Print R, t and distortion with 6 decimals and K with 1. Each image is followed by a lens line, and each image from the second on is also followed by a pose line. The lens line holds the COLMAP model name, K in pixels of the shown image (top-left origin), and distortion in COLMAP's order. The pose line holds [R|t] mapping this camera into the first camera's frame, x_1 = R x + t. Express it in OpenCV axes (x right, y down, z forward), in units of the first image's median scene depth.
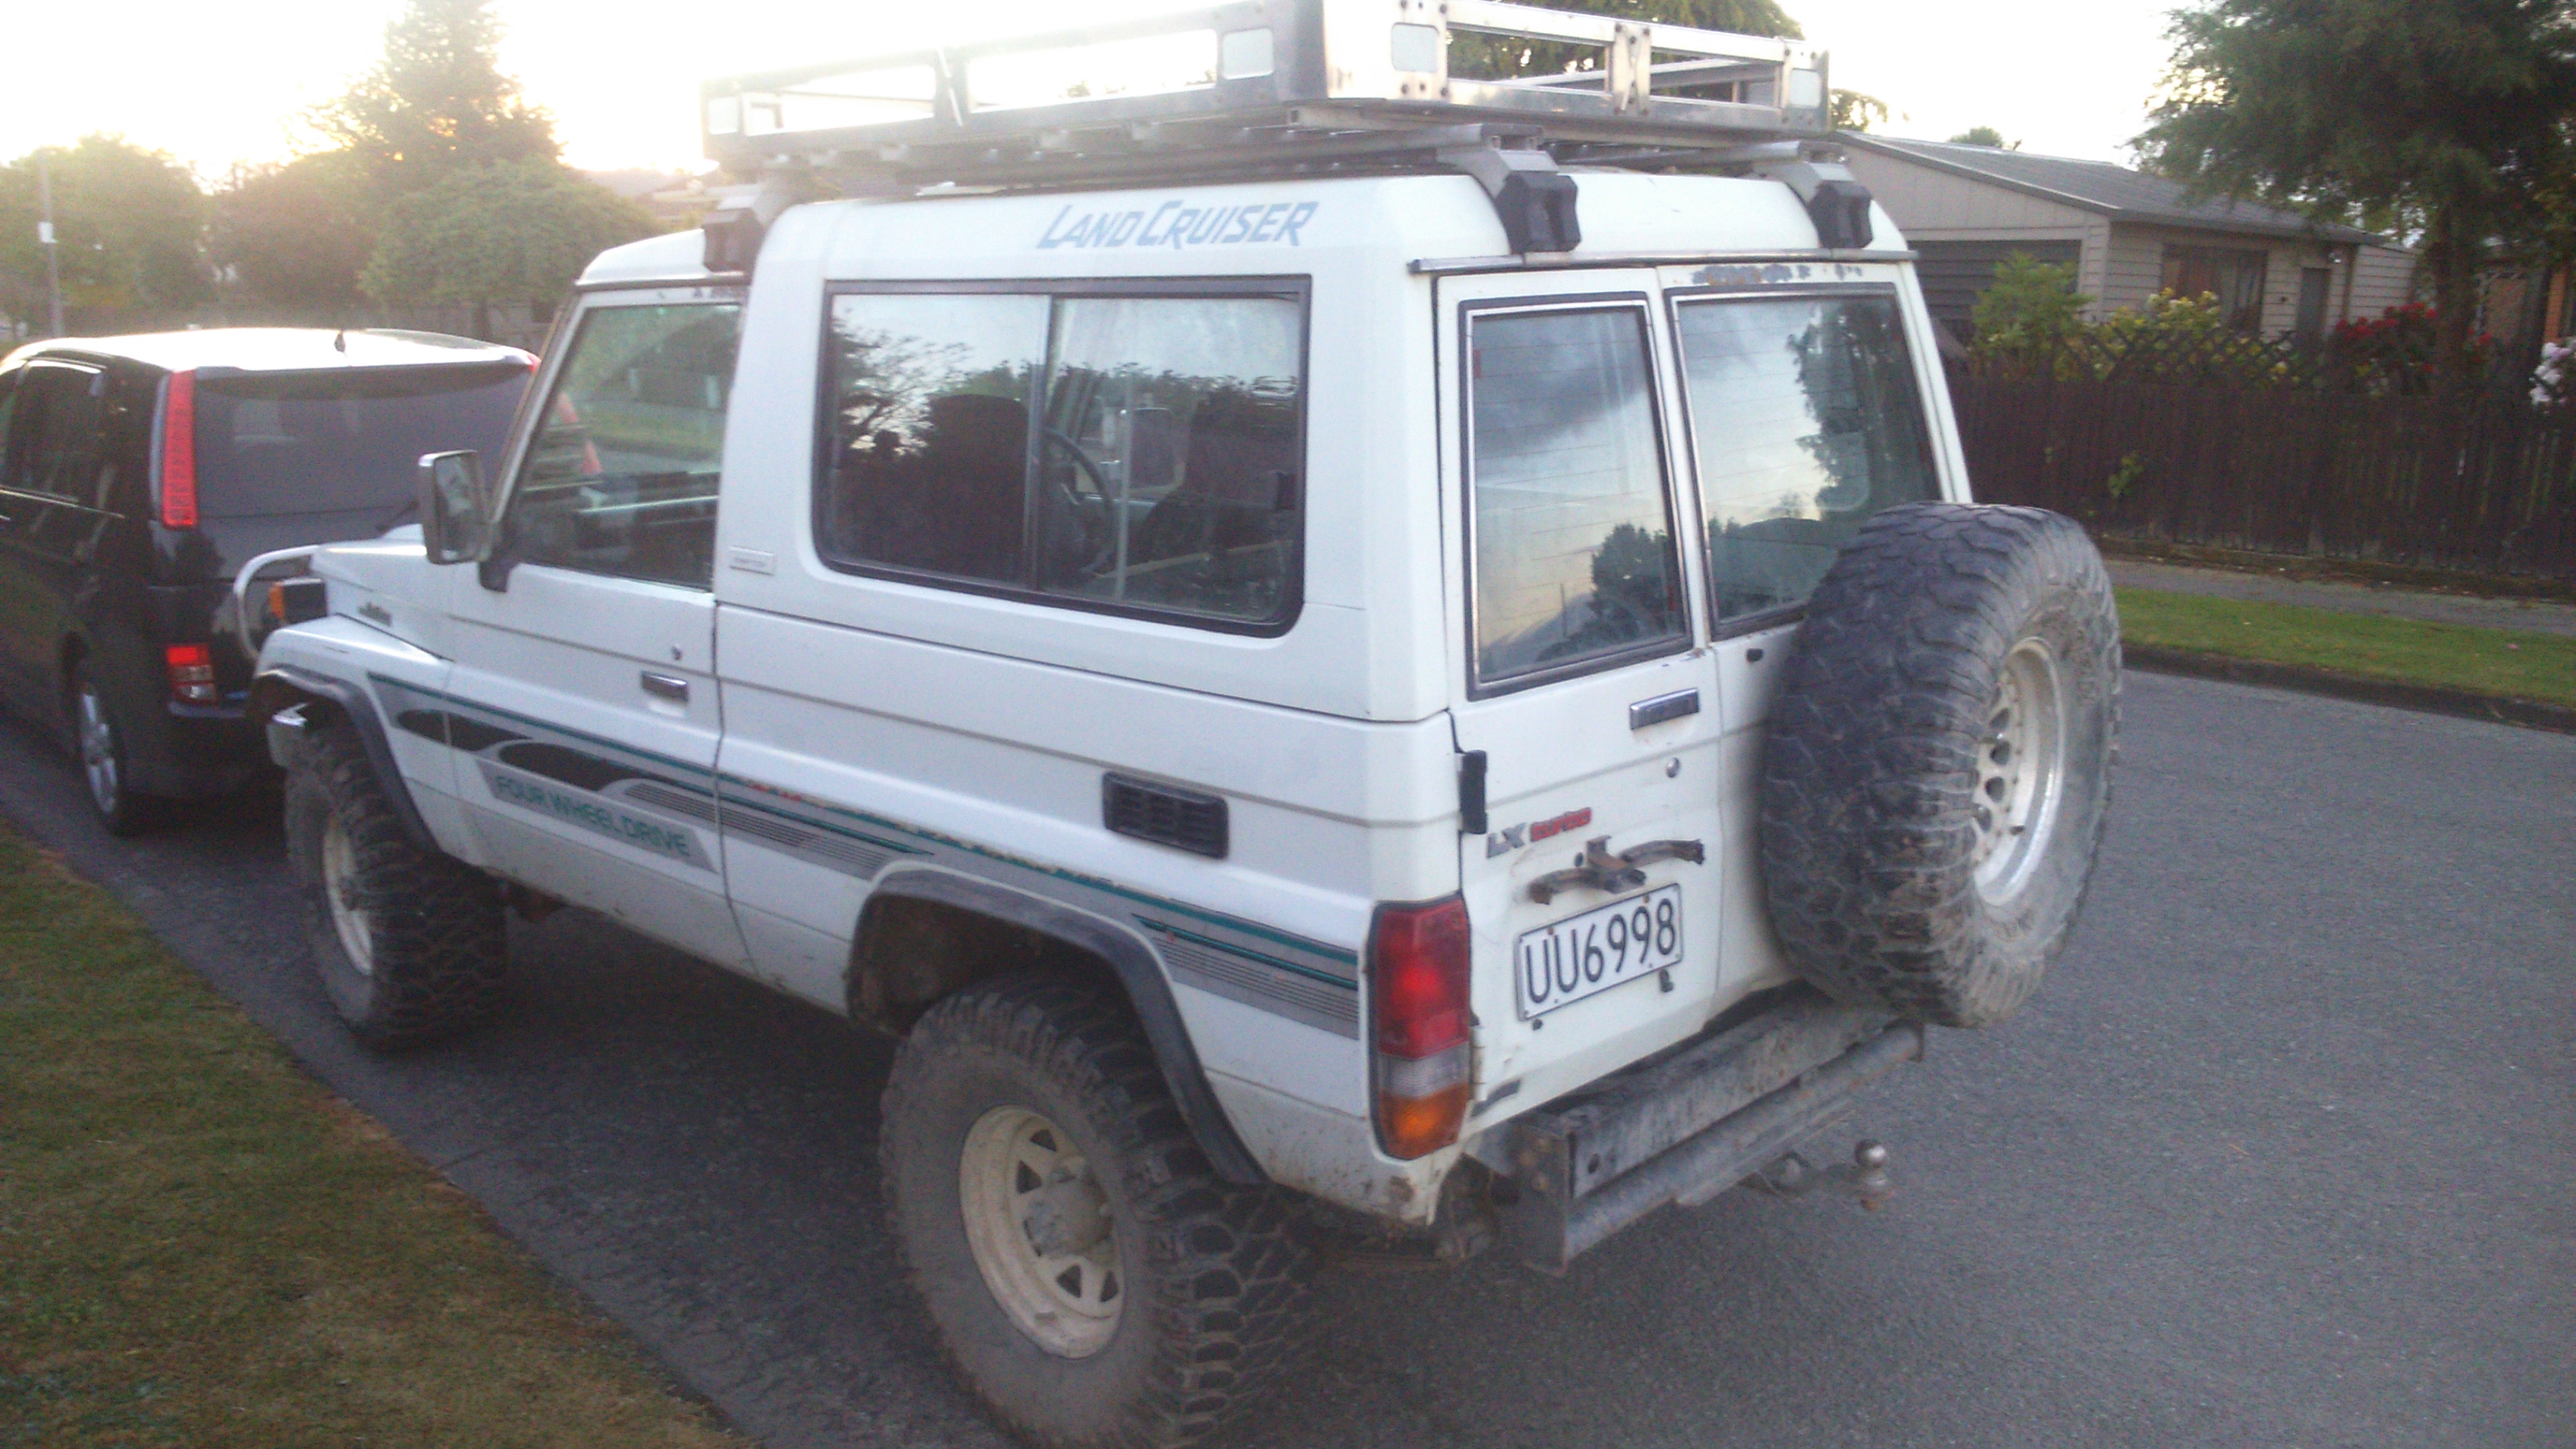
lens RADIAL K [[2042.1, 0, 1288.0], [0, 2042.1, 724.5], [0, 0, 1]] dist [0.006765, 0.001528]
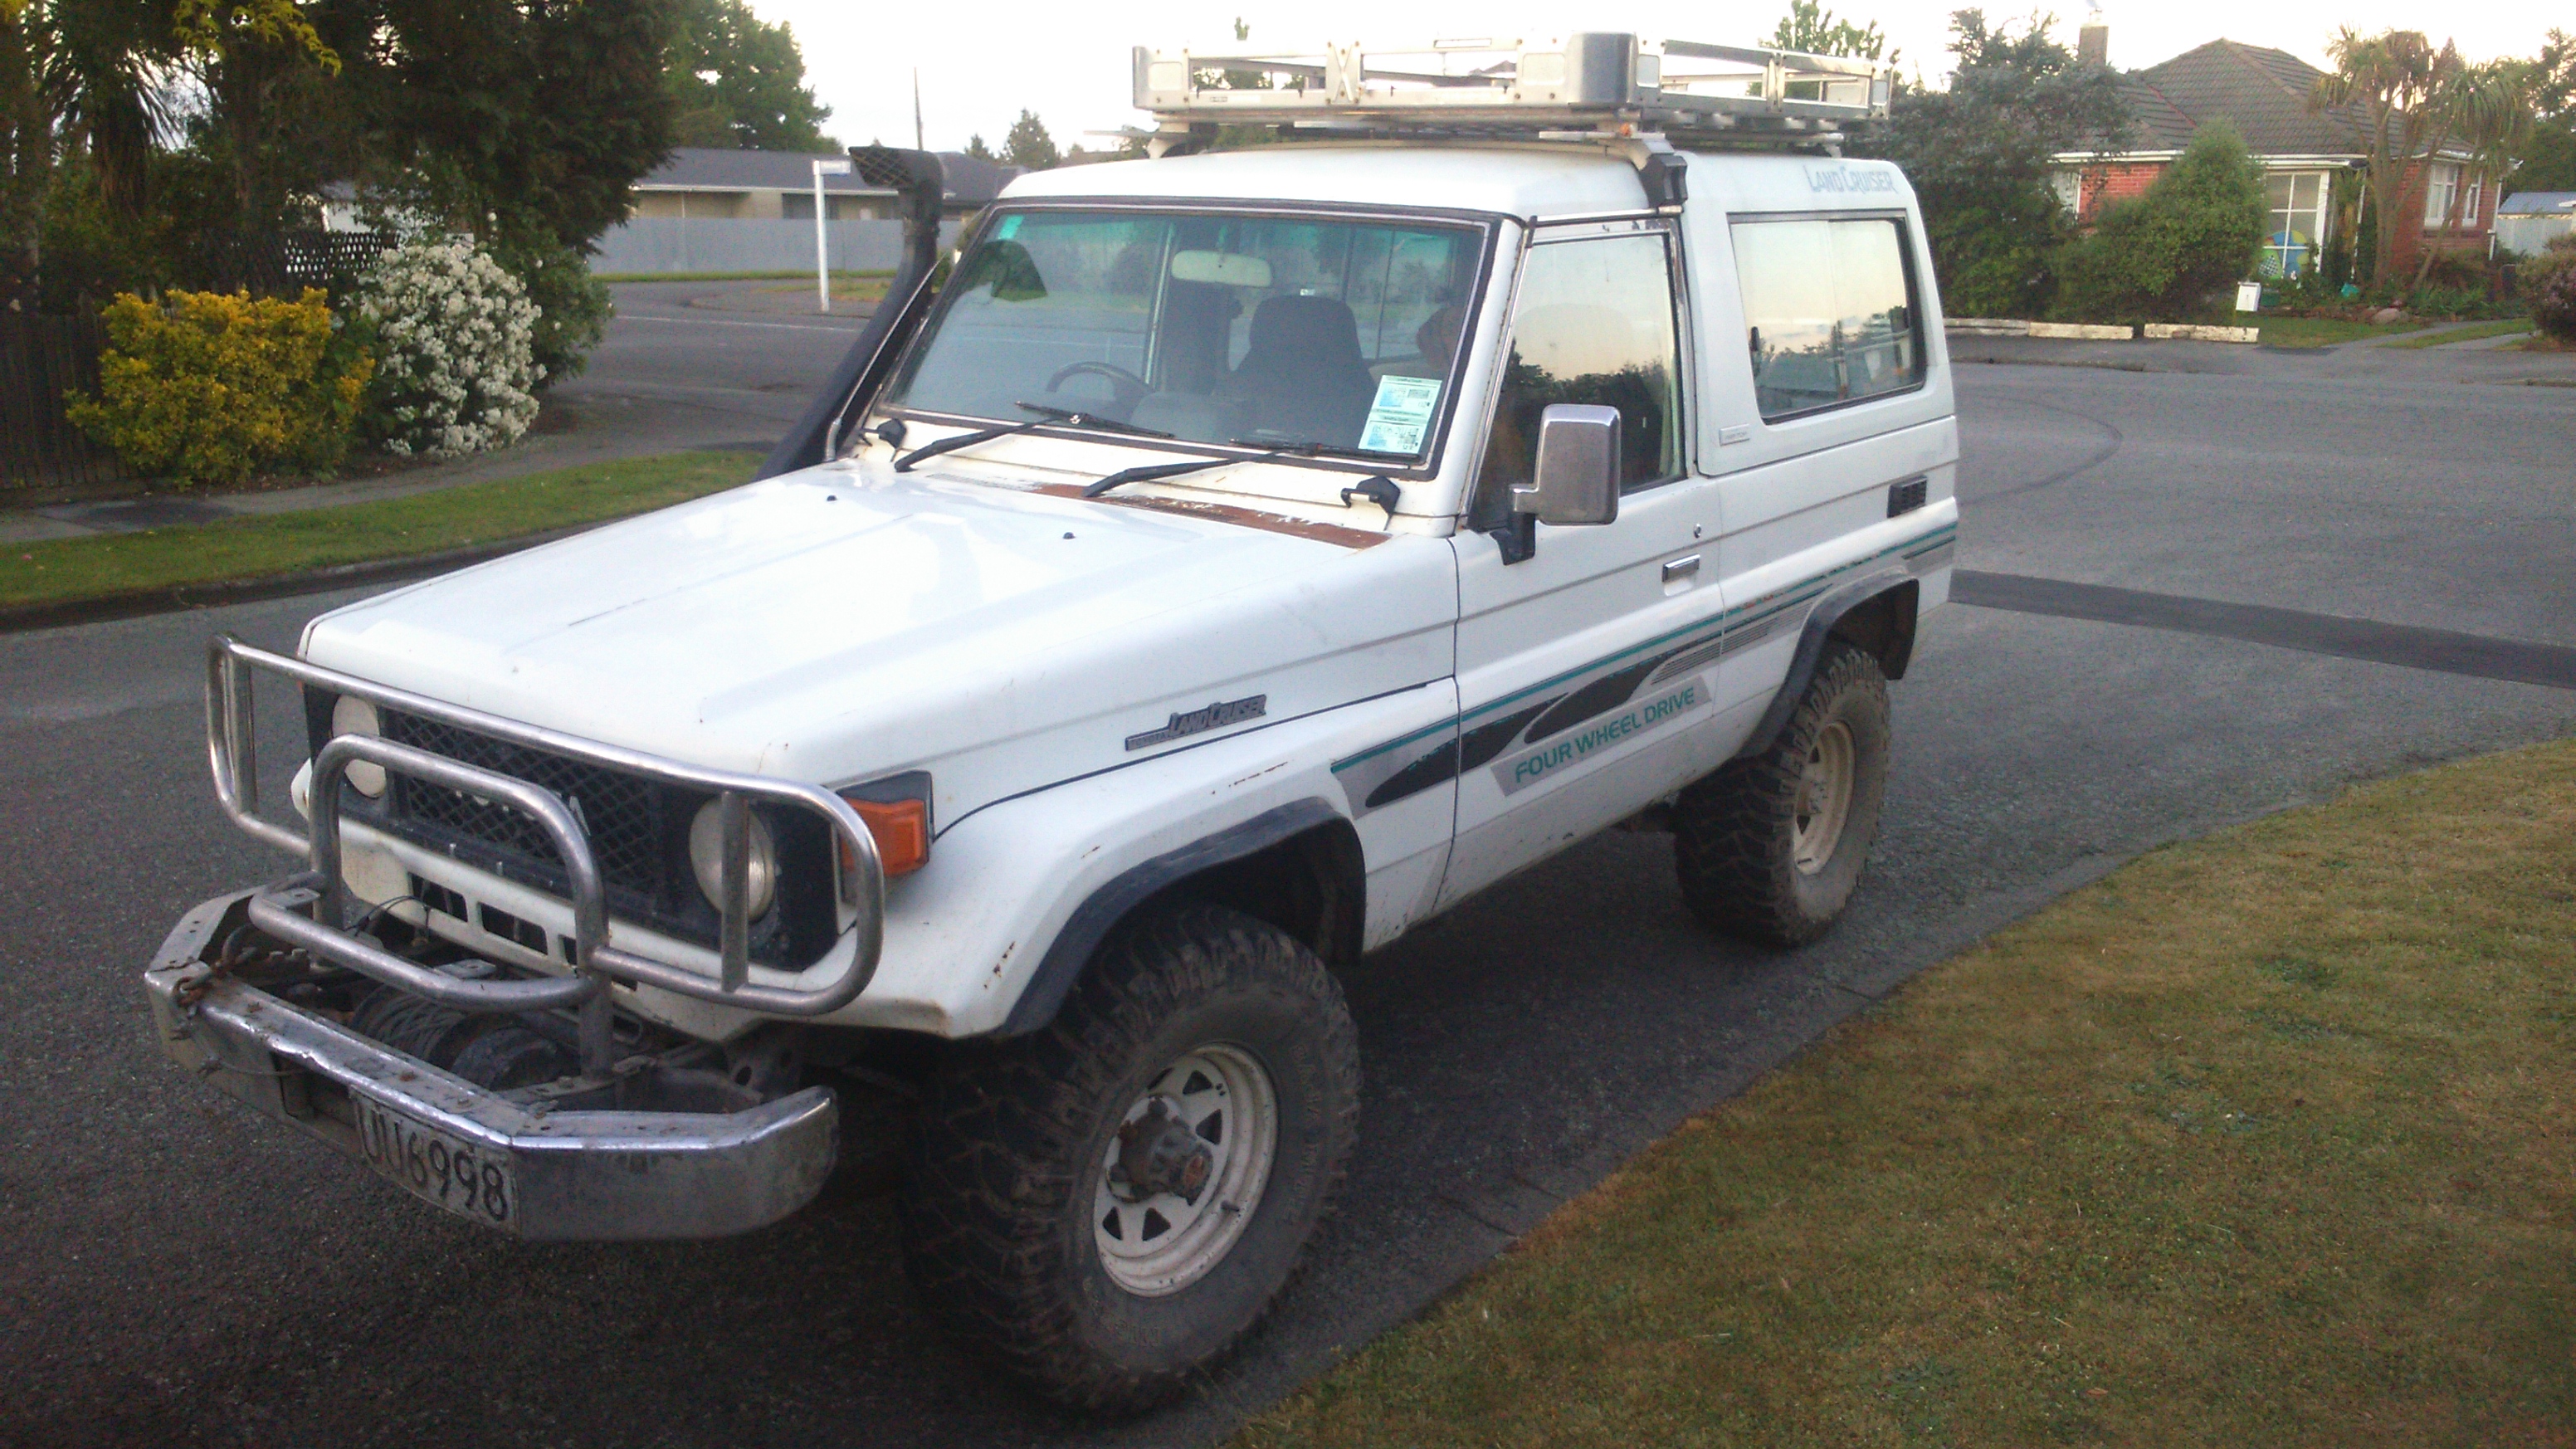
lens RADIAL K [[2042.1, 0, 1288.0], [0, 2042.1, 724.5], [0, 0, 1]] dist [0.006765, 0.001528]
pose [[-0.115395, -0.244157, 0.962845, -1.524574], [0.216567, 0.939818, 0.264273, -0.311515], [-0.969424, 0.239016, -0.055574, 1.400628]]
